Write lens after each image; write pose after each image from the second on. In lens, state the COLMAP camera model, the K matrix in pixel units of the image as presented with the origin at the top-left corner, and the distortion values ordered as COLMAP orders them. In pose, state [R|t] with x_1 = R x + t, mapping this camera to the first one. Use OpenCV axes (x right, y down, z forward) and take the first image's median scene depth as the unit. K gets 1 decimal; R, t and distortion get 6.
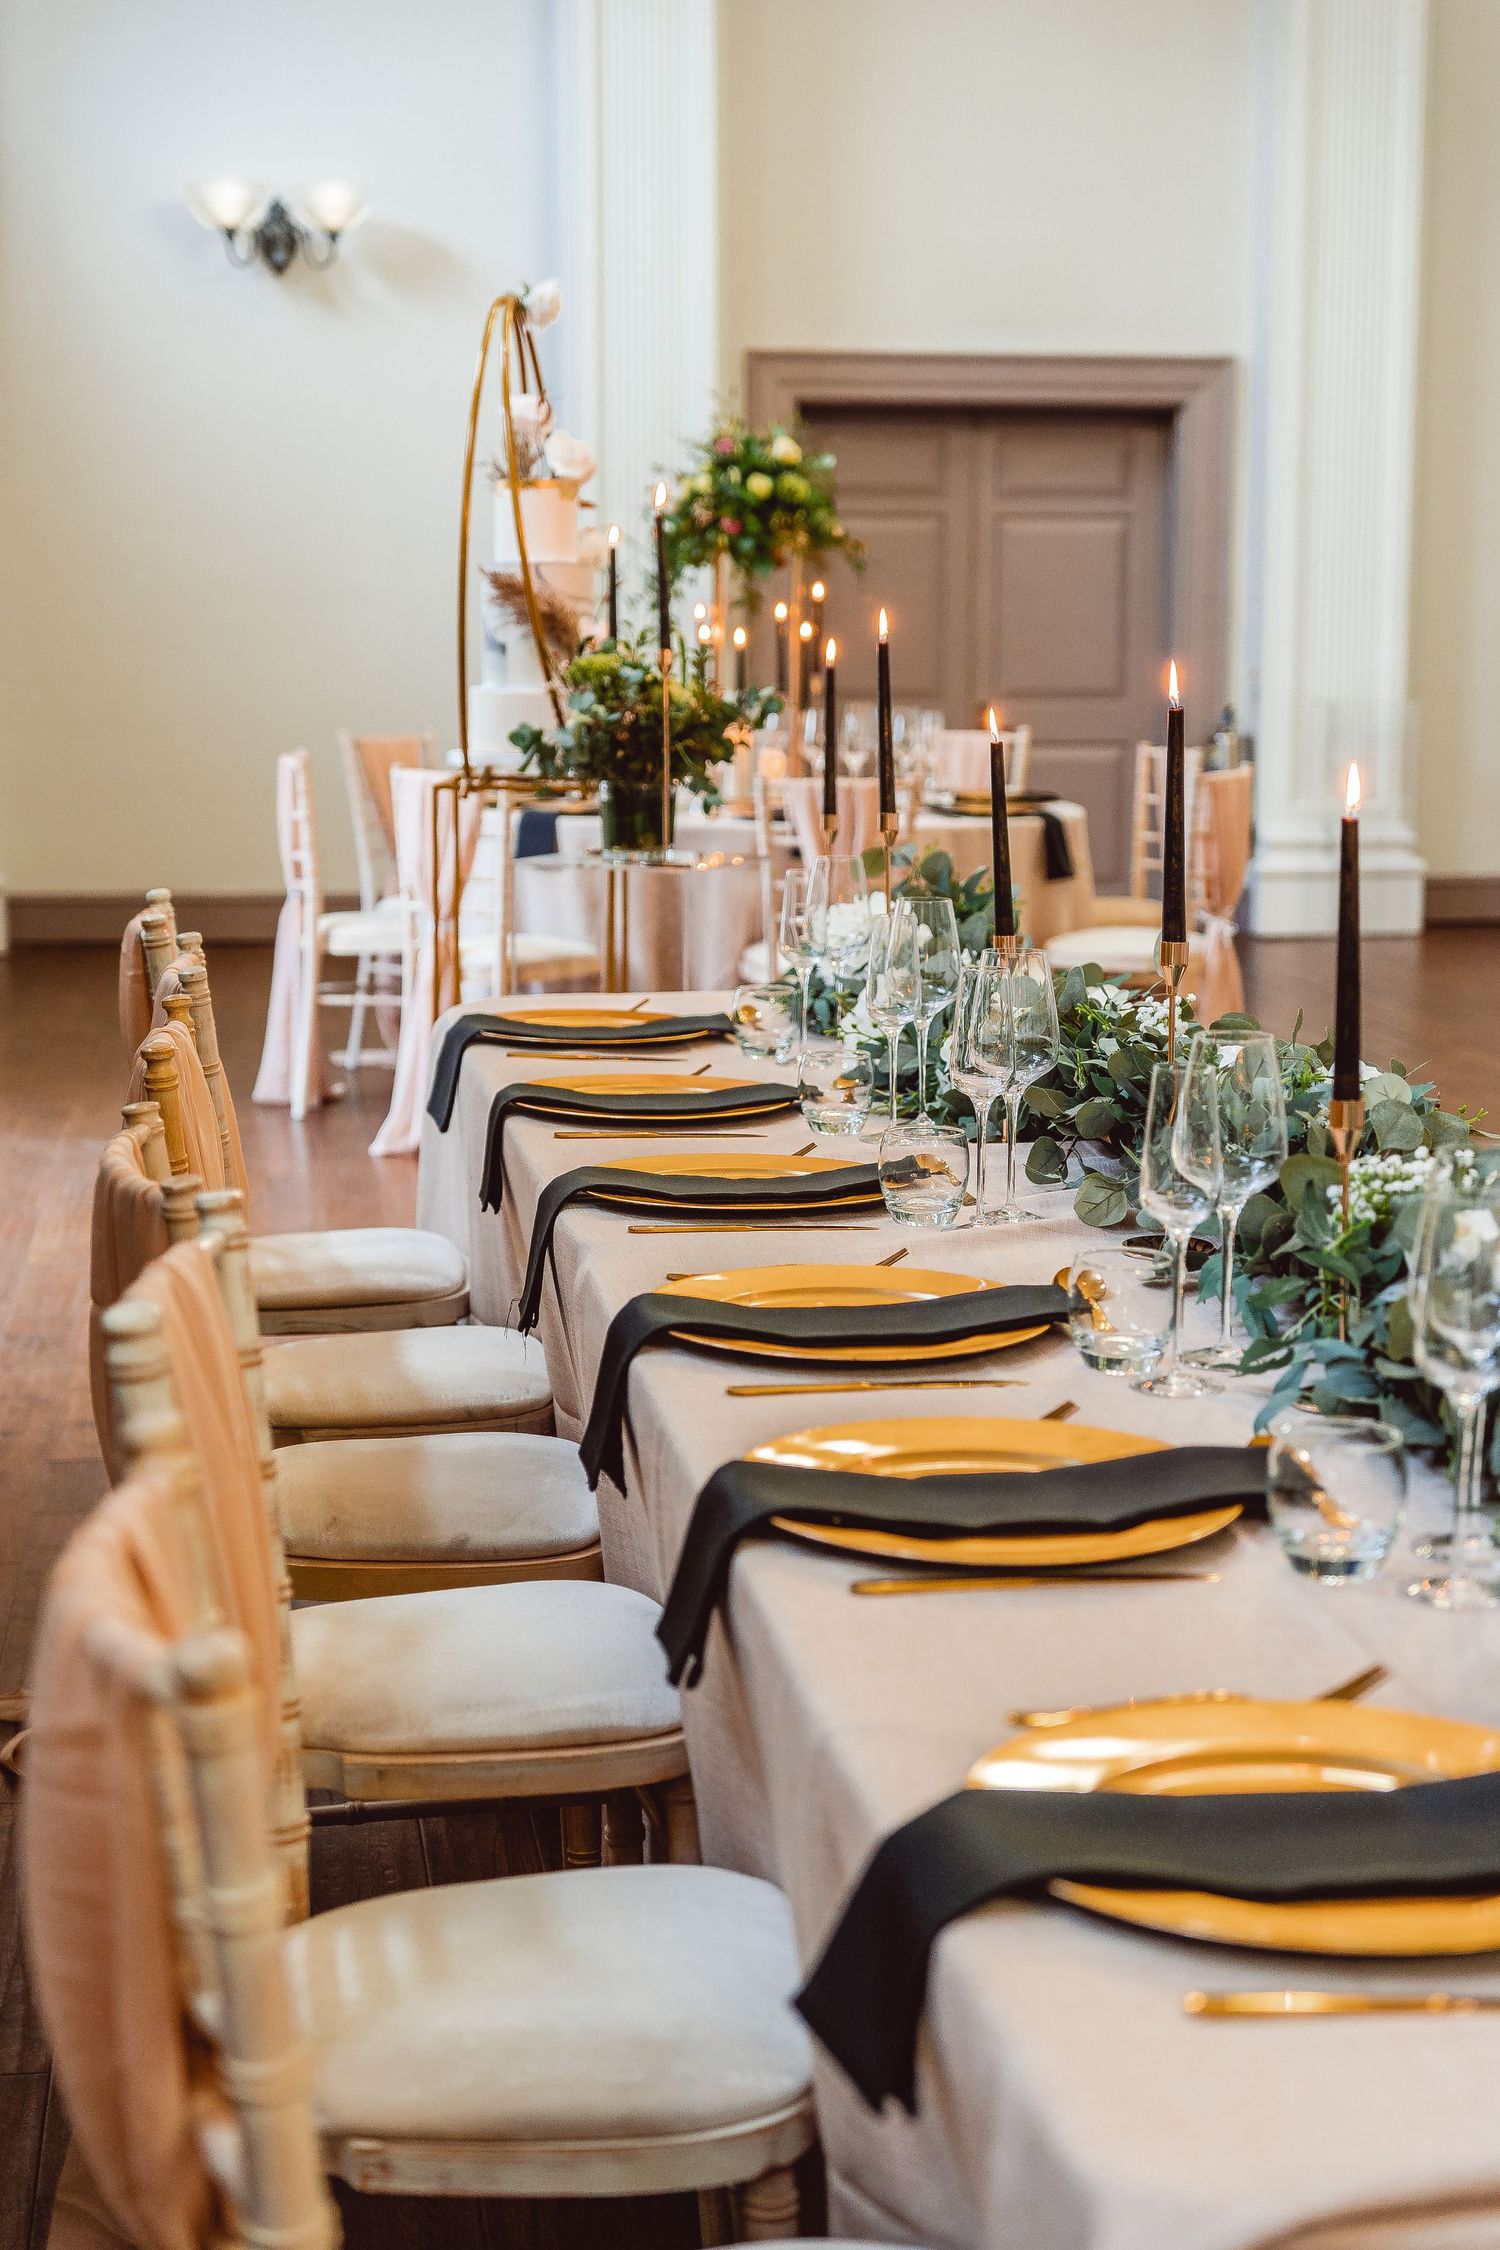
lens RADIAL K [[3419.1, 0, 750.0], [0, 3419.1, 1125.0], [0, 0, 1]] dist [0.008735, -0.015189]
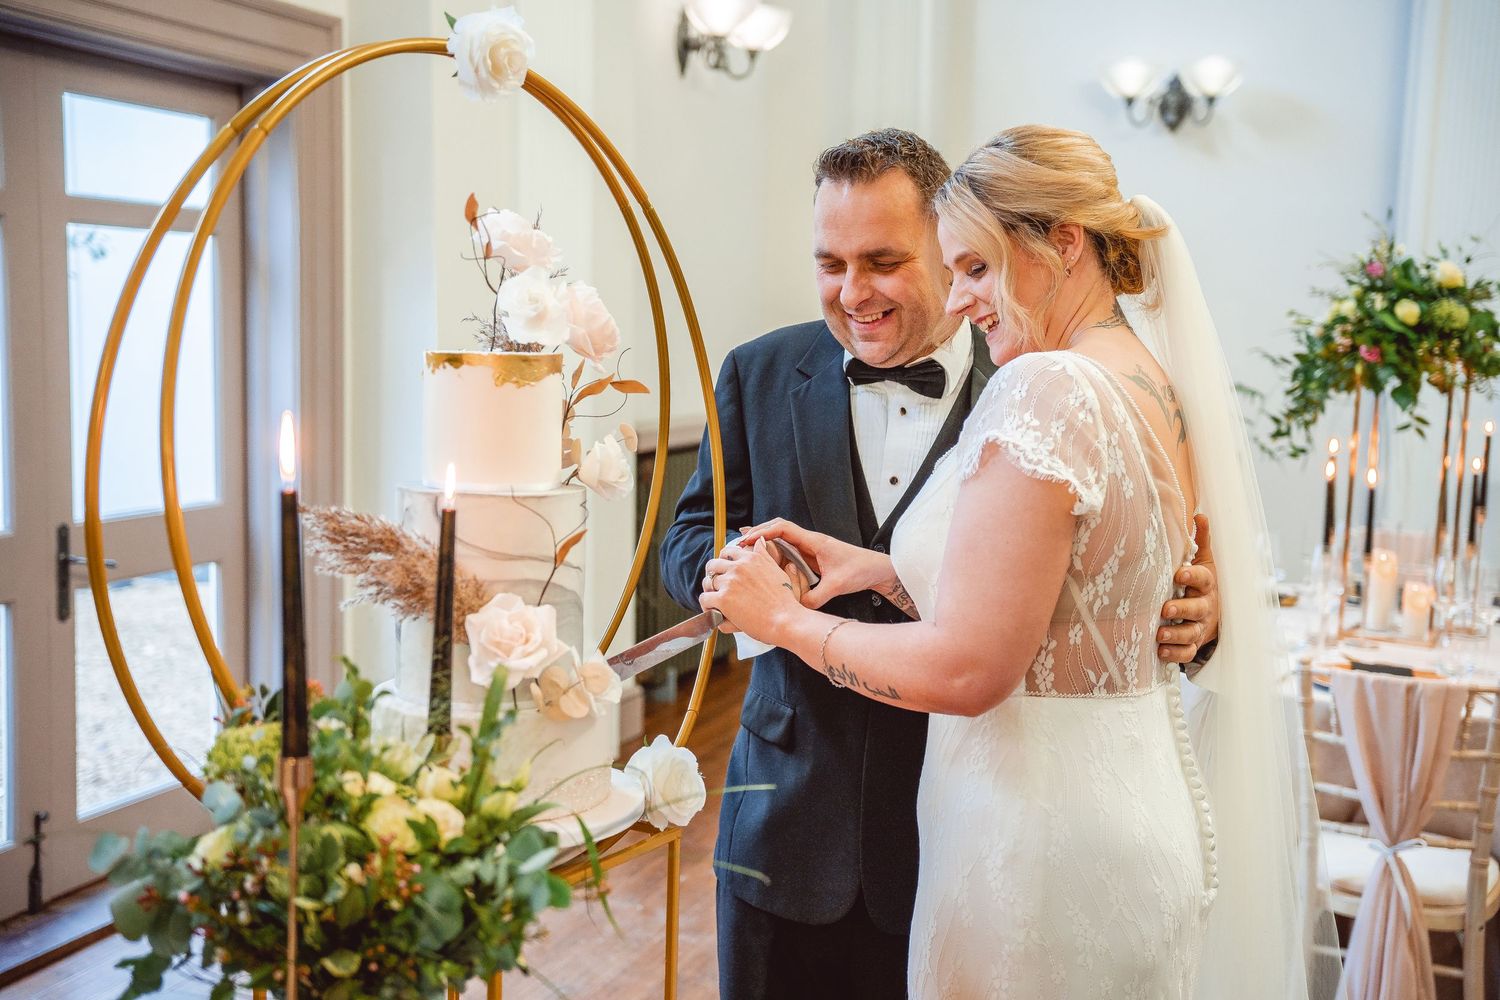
lens RADIAL K [[1791.9, 0, 750.0], [0, 1791.9, 500.0], [0, 0, 1]] dist [0.018962, 0.021156]
pose [[0.877133, 0.065261, -0.475792, 0.057730], [-0.092924, 0.995064, -0.034821, -0.070073], [0.471171, 0.074755, 0.878868, 0.333631]]
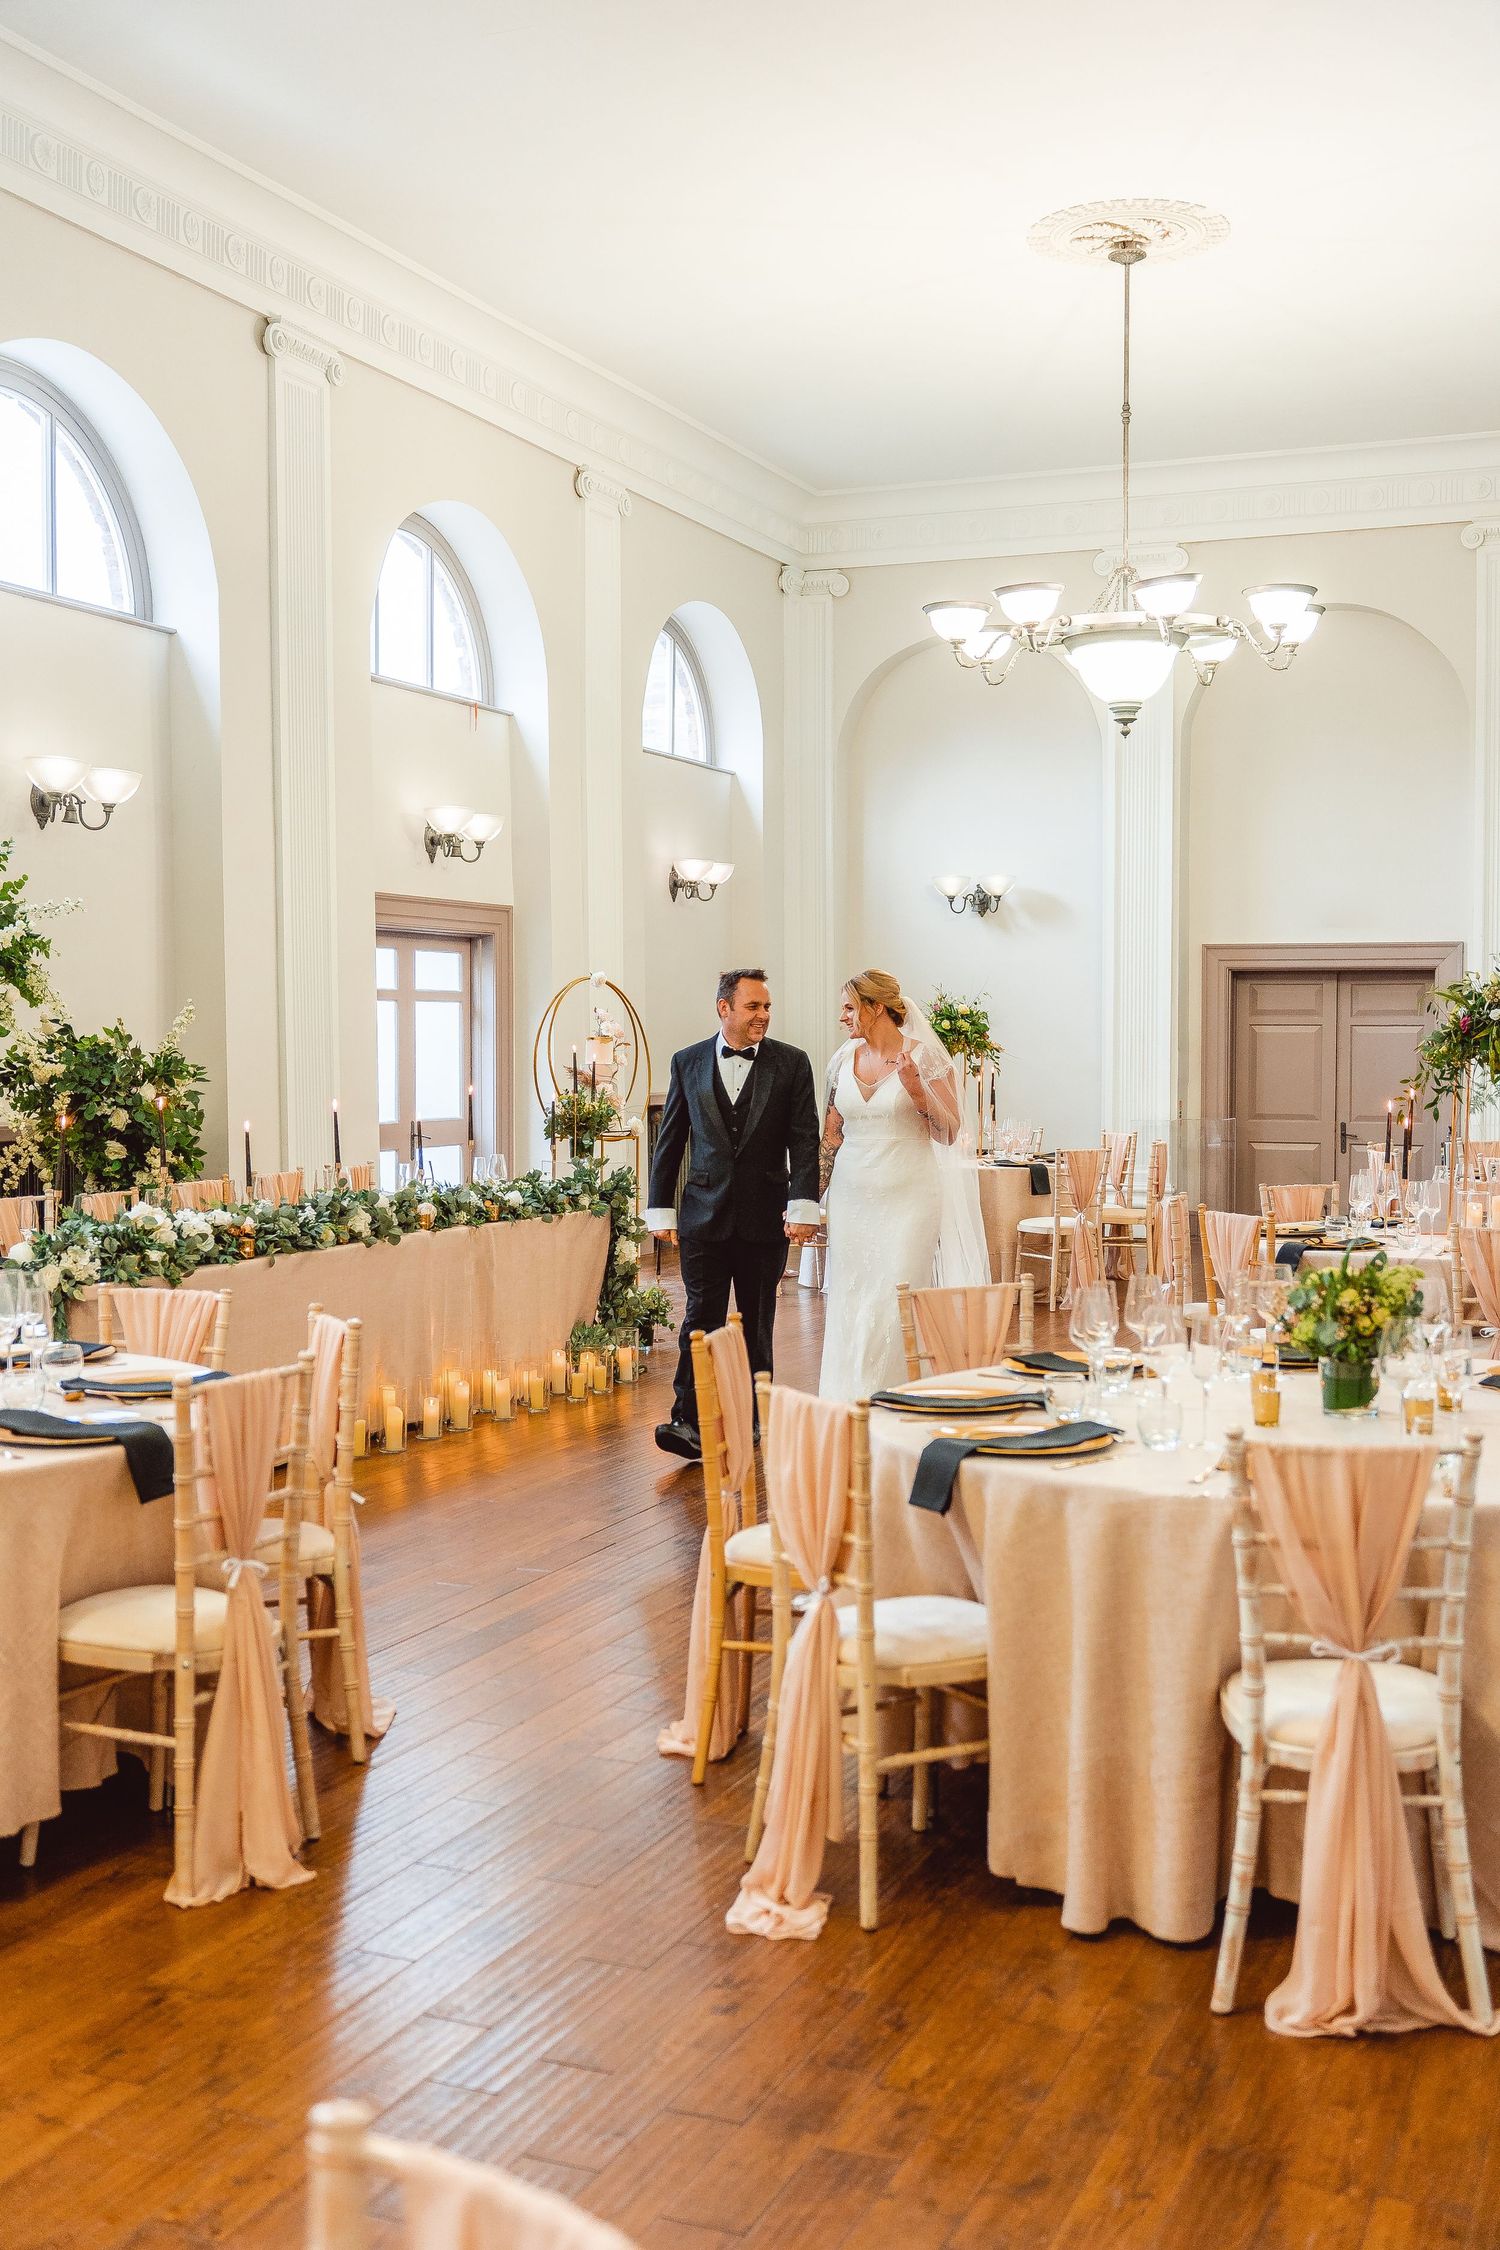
lens RADIAL K [[2321.1, 0, 750.0], [0, 2321.1, 1125.0], [0, 0, 1]] dist [-0.032967, -0.006460]
pose [[0.858095, 0.016867, -0.513213, 0.487643], [-0.077967, 0.992152, -0.097753, 0.033082], [0.507537, 0.123895, 0.852676, -0.290375]]
